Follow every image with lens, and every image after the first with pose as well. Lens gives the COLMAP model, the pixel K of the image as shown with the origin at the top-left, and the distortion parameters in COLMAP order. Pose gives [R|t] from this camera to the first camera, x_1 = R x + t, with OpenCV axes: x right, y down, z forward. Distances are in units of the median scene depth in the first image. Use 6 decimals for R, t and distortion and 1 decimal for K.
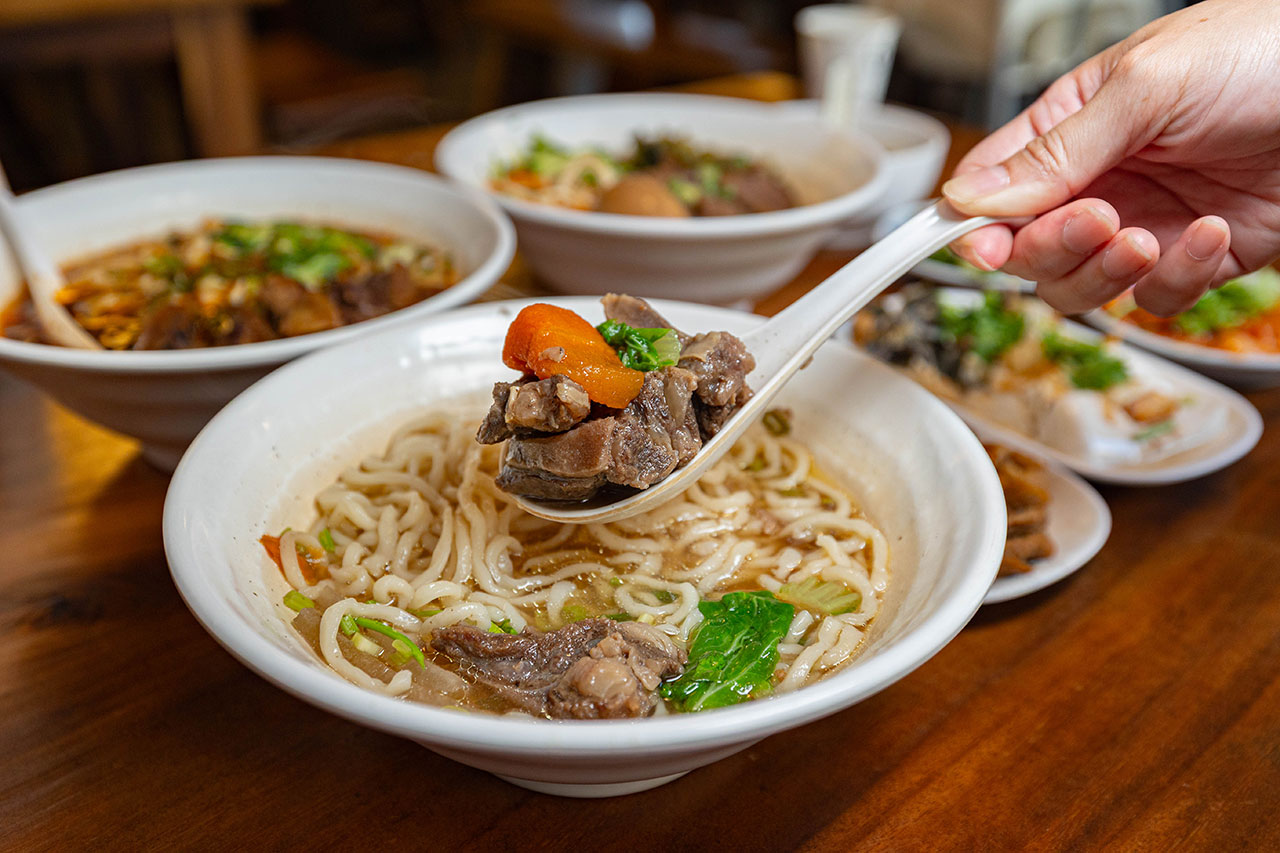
lens RADIAL K [[1191.9, 0, 640.0], [0, 1191.9, 426.5], [0, 0, 1]] dist [0.012616, 0.009564]
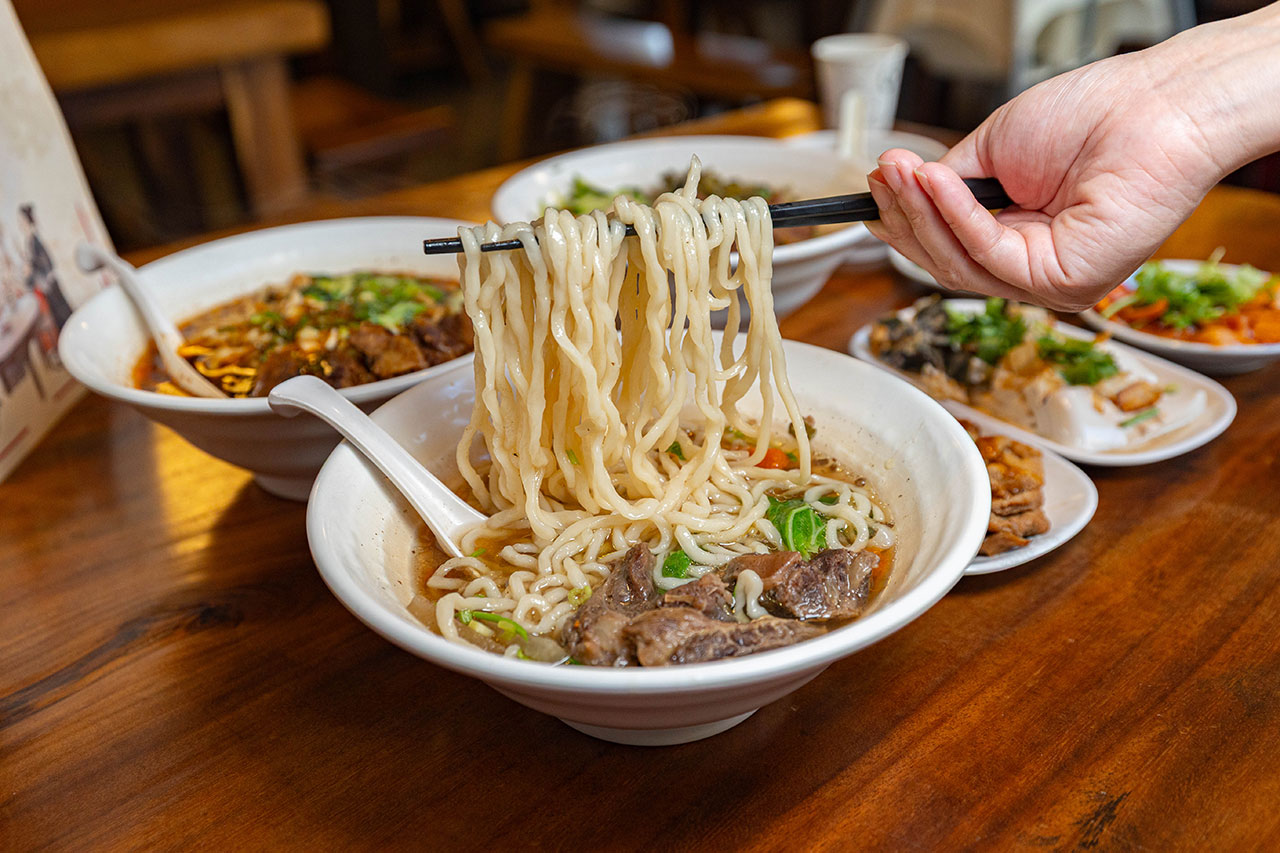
lens RADIAL K [[1180.4, 0, 640.0], [0, 1180.4, 426.5], [0, 0, 1]] dist [0.007568, 0.008203]
pose [[0.998001, -0.052229, -0.035580, -0.002167], [0.051903, 0.998602, -0.010024, -0.001387], [0.036054, 0.008158, 0.999317, -0.161409]]
